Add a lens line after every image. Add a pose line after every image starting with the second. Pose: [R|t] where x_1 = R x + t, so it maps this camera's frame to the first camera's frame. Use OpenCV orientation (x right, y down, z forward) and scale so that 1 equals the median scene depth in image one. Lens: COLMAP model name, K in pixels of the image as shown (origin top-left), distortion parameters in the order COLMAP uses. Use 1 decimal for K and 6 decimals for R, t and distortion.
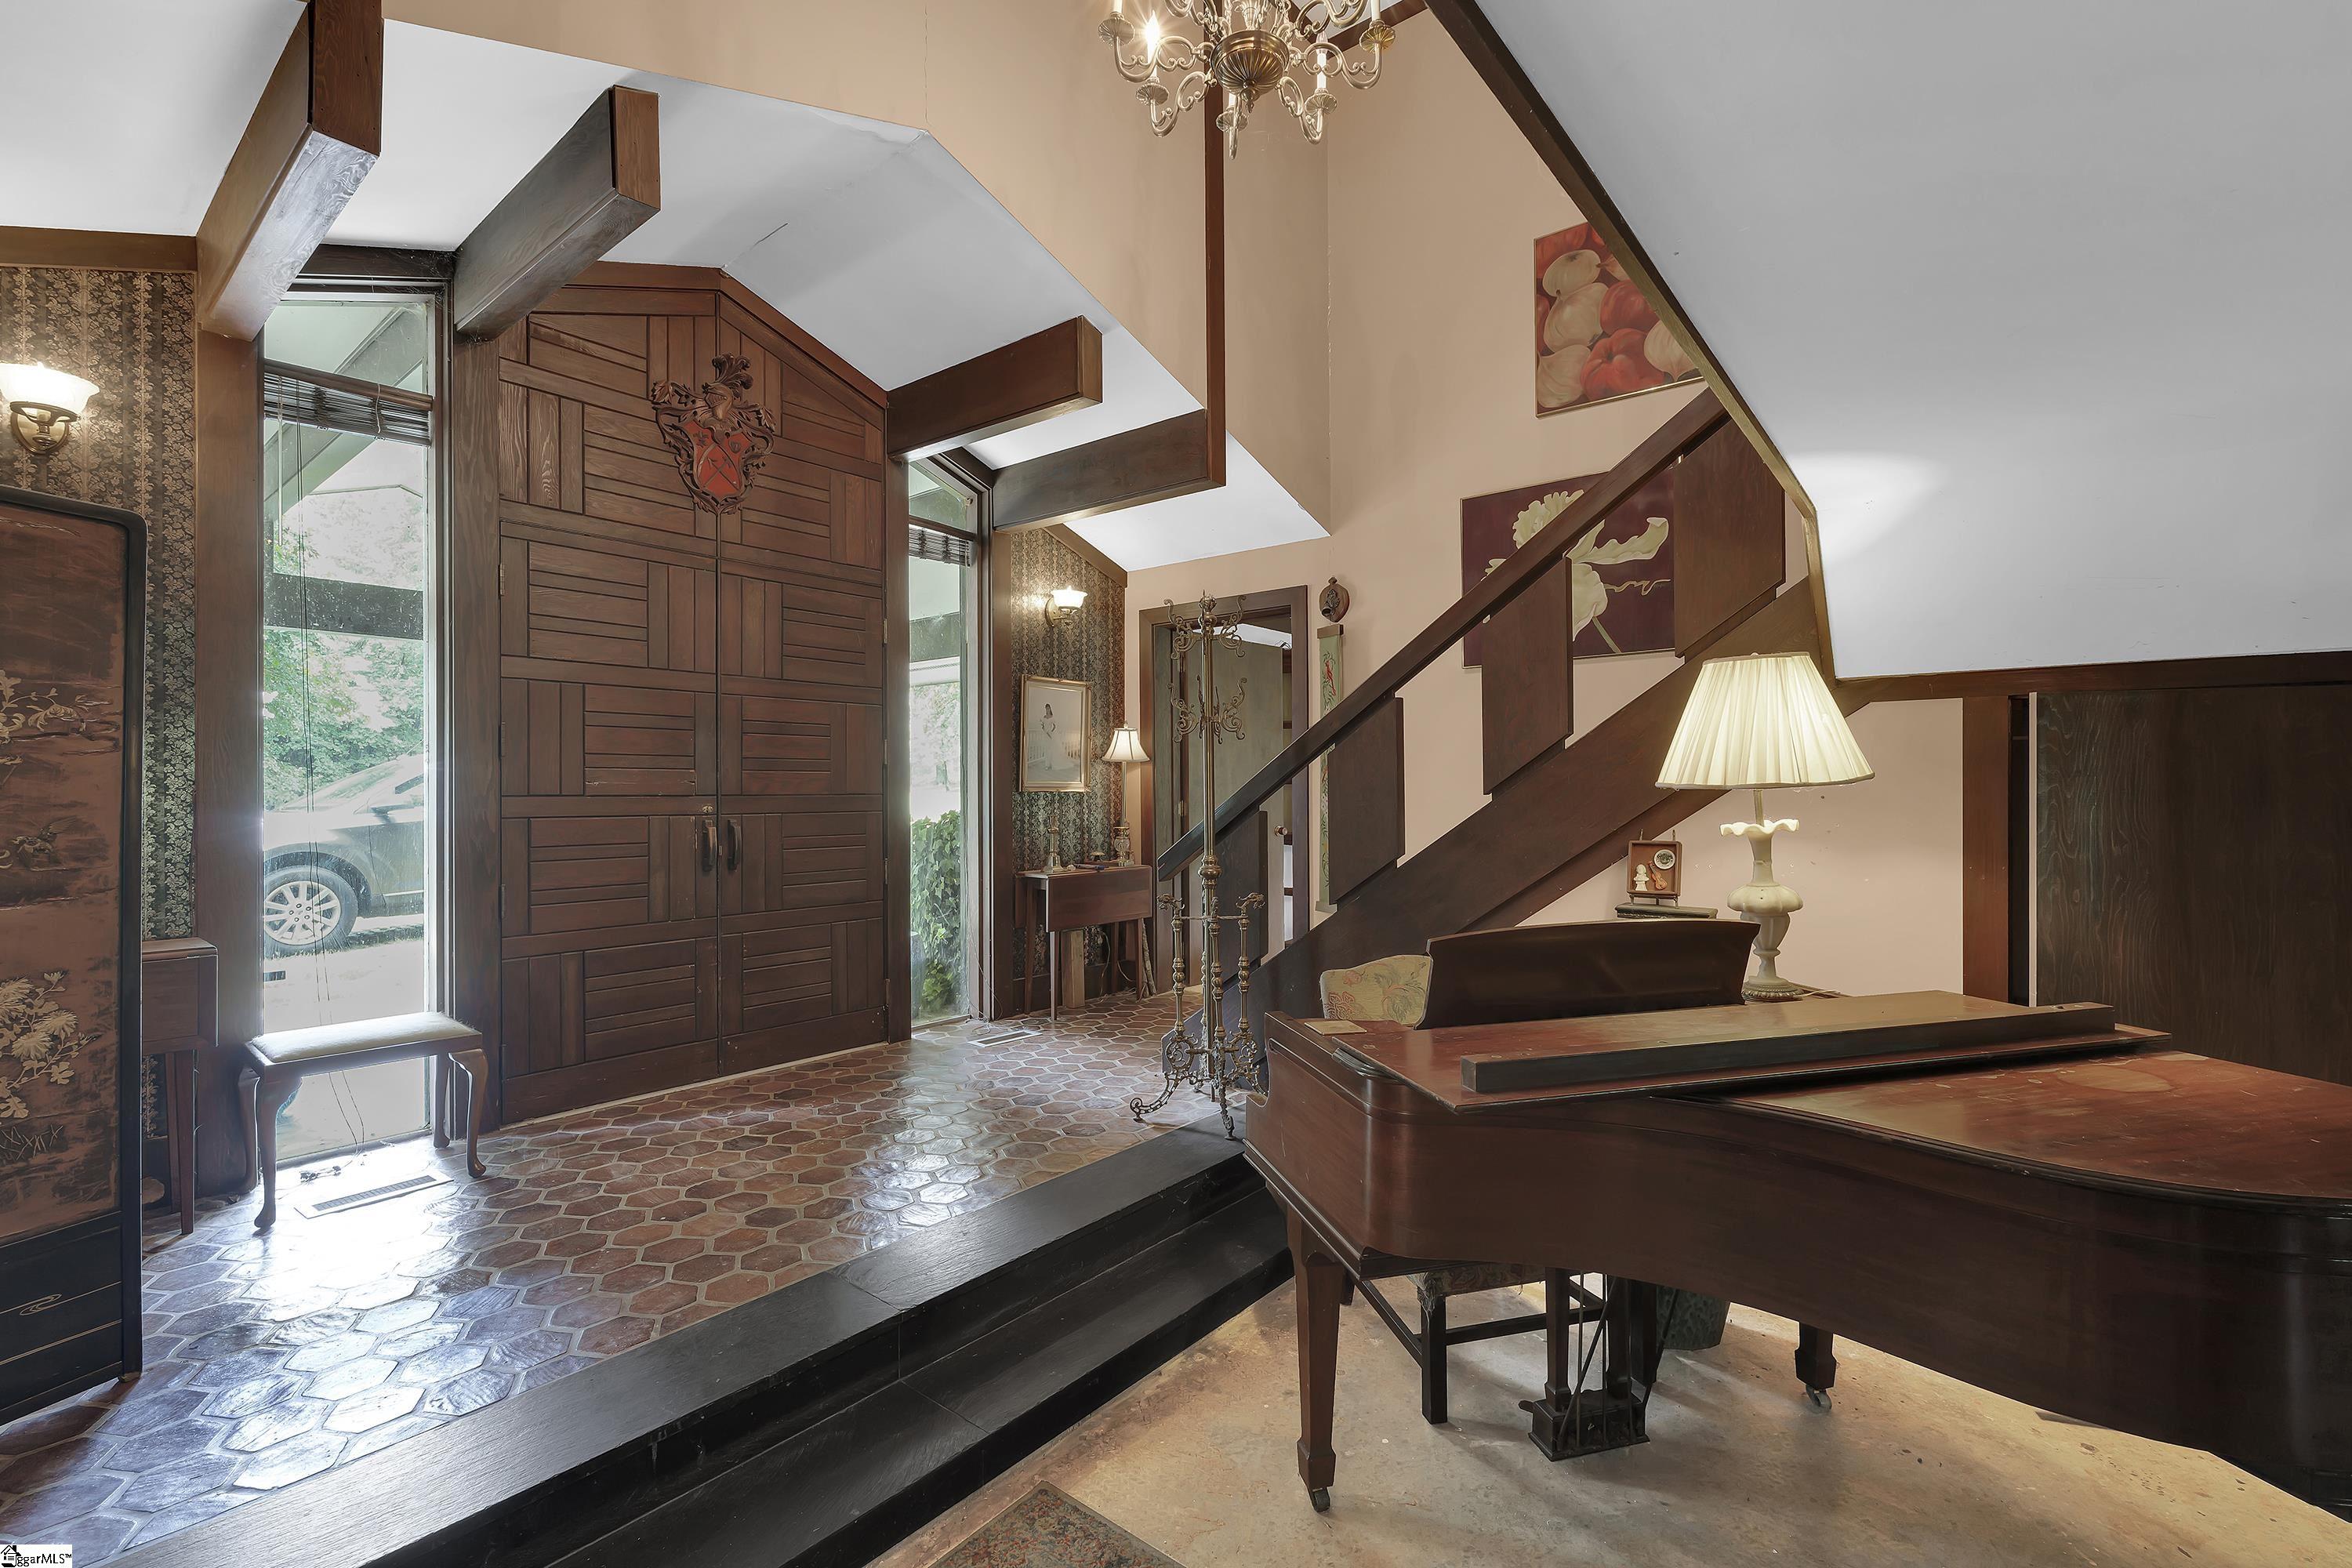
lens RADIAL K [[1025.6, 0, 1172.9], [0, 1025.6, 795.5], [0, 0, 1]] dist [-0.013134, 0.001046]
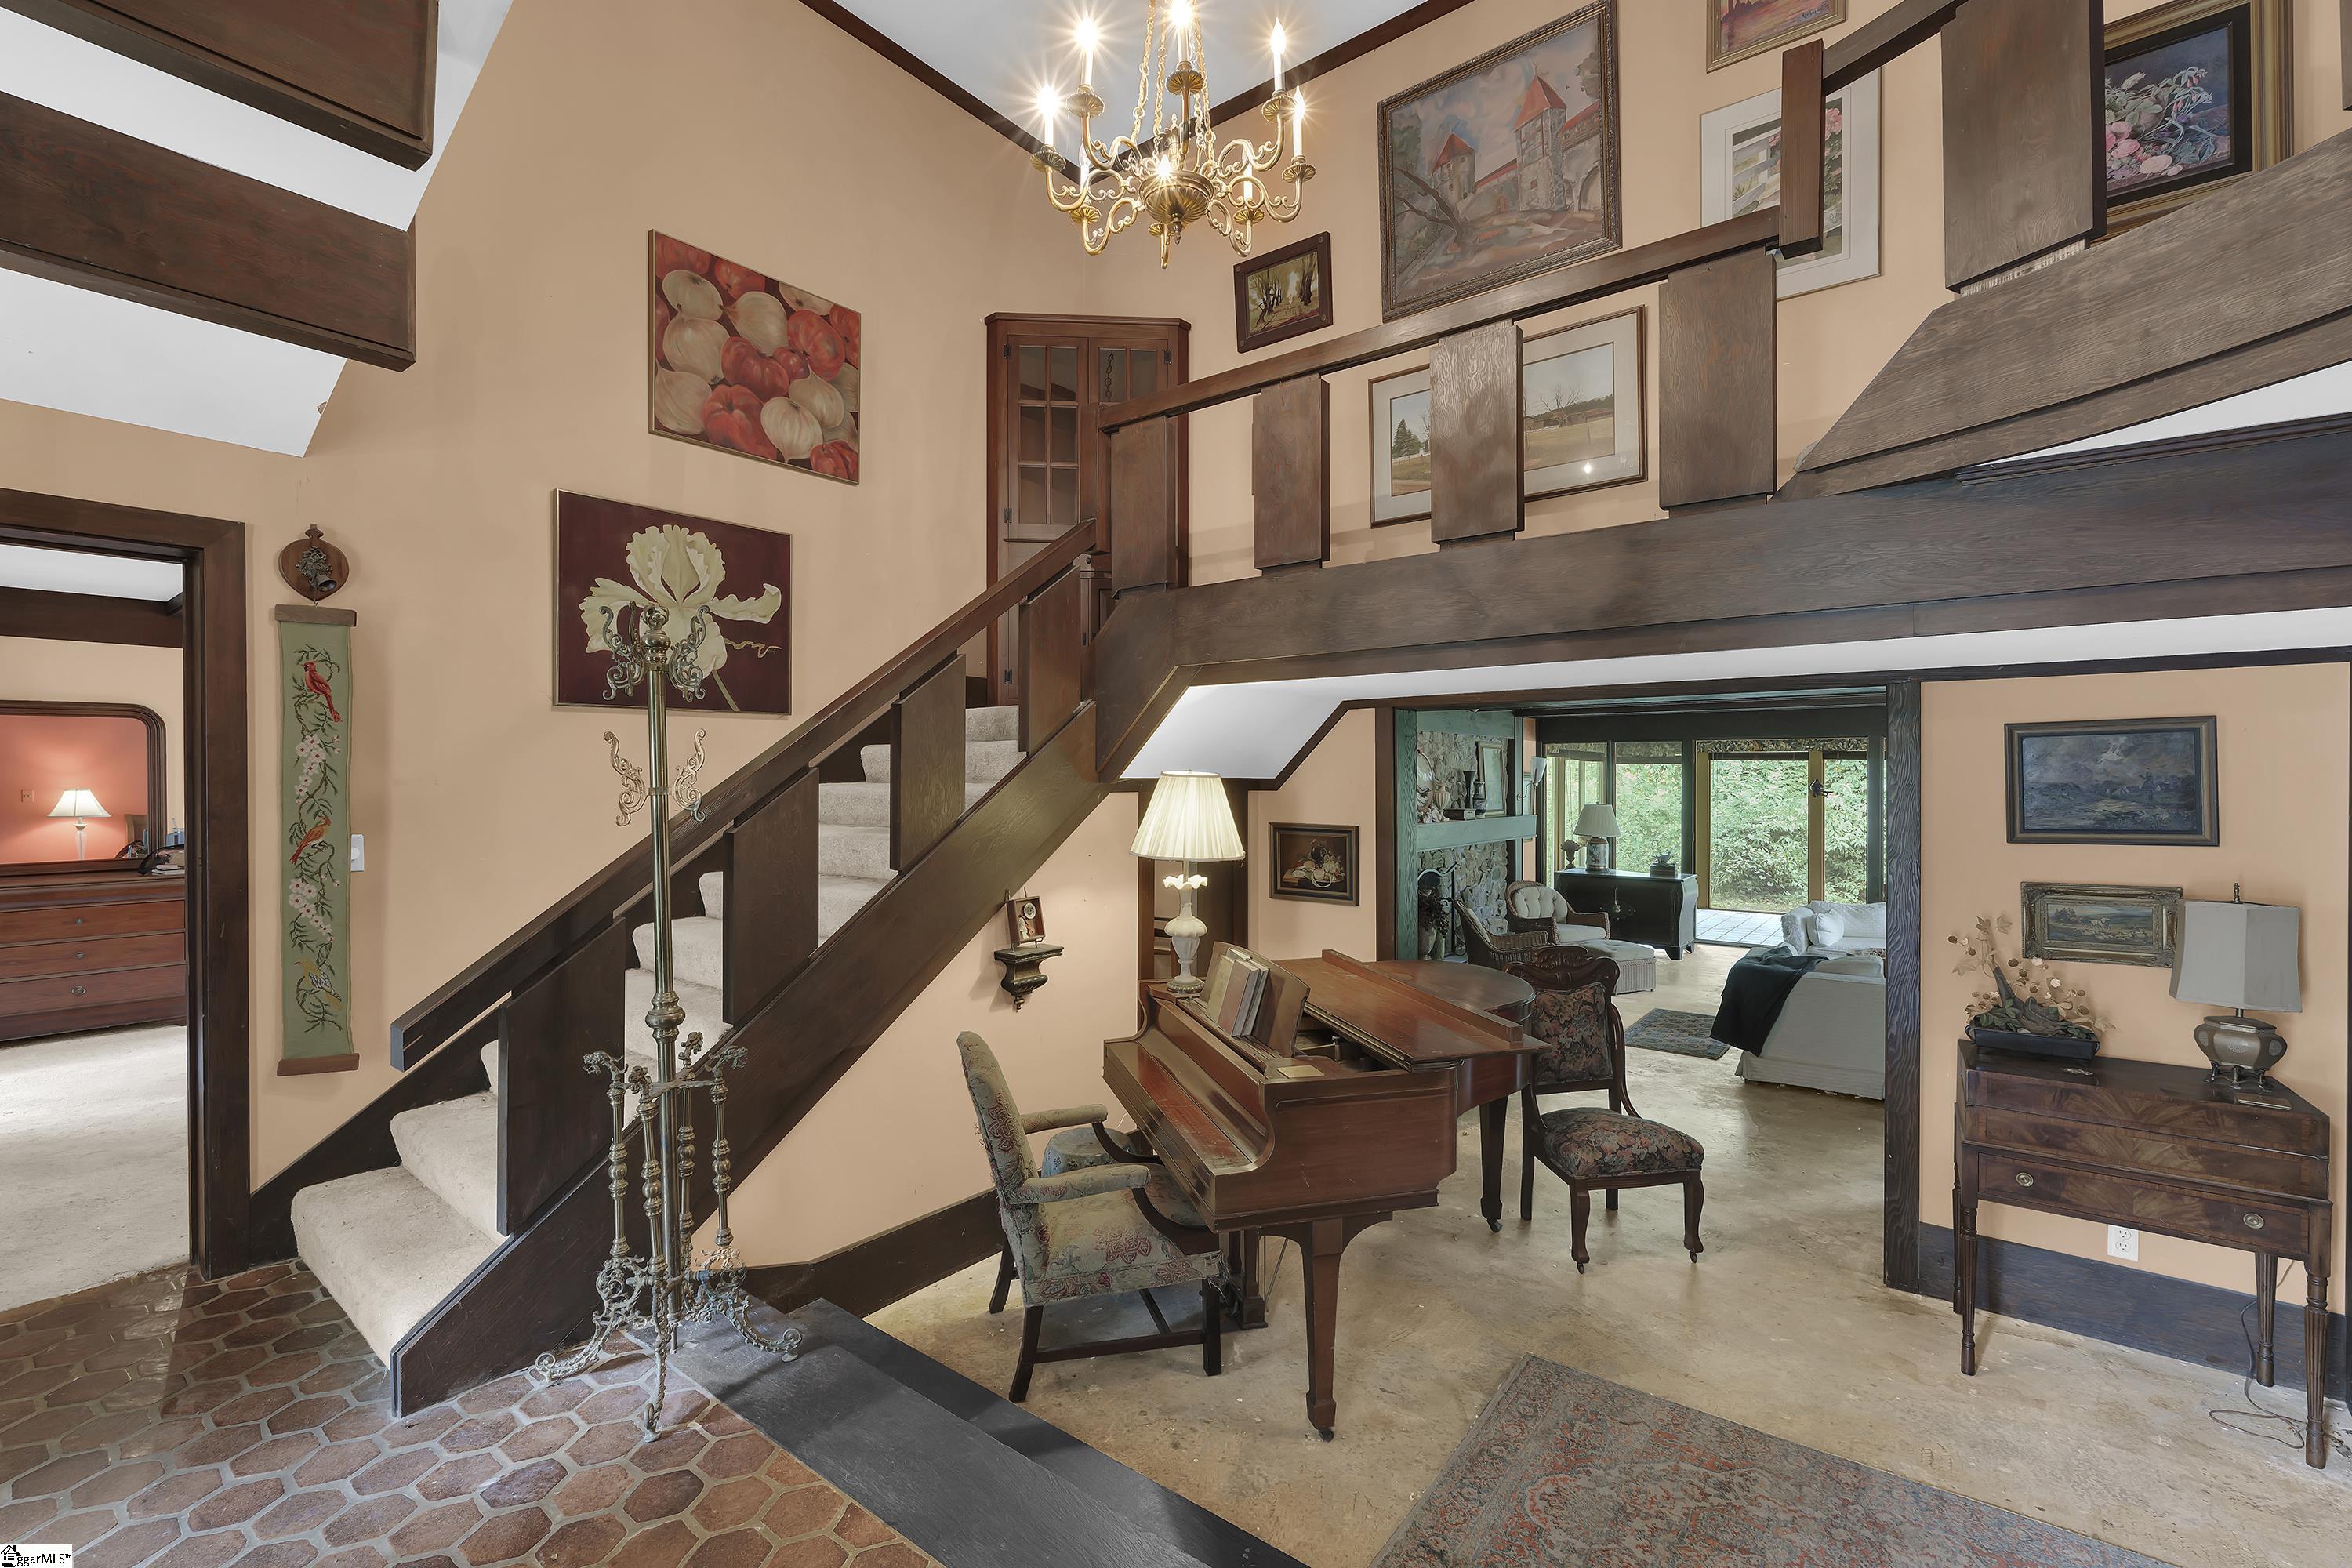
lens RADIAL K [[1025.6, 0, 1176.0], [0, 1025.6, 787.1], [0, 0, 1]] dist [-0.013134, 0.001046]
pose [[-0.019219, -0.004232, 0.999806, -0.557573], [0.006792, 0.999967, 0.004363, -0.066491], [-0.999792, 0.006875, -0.019190, 0.590544]]
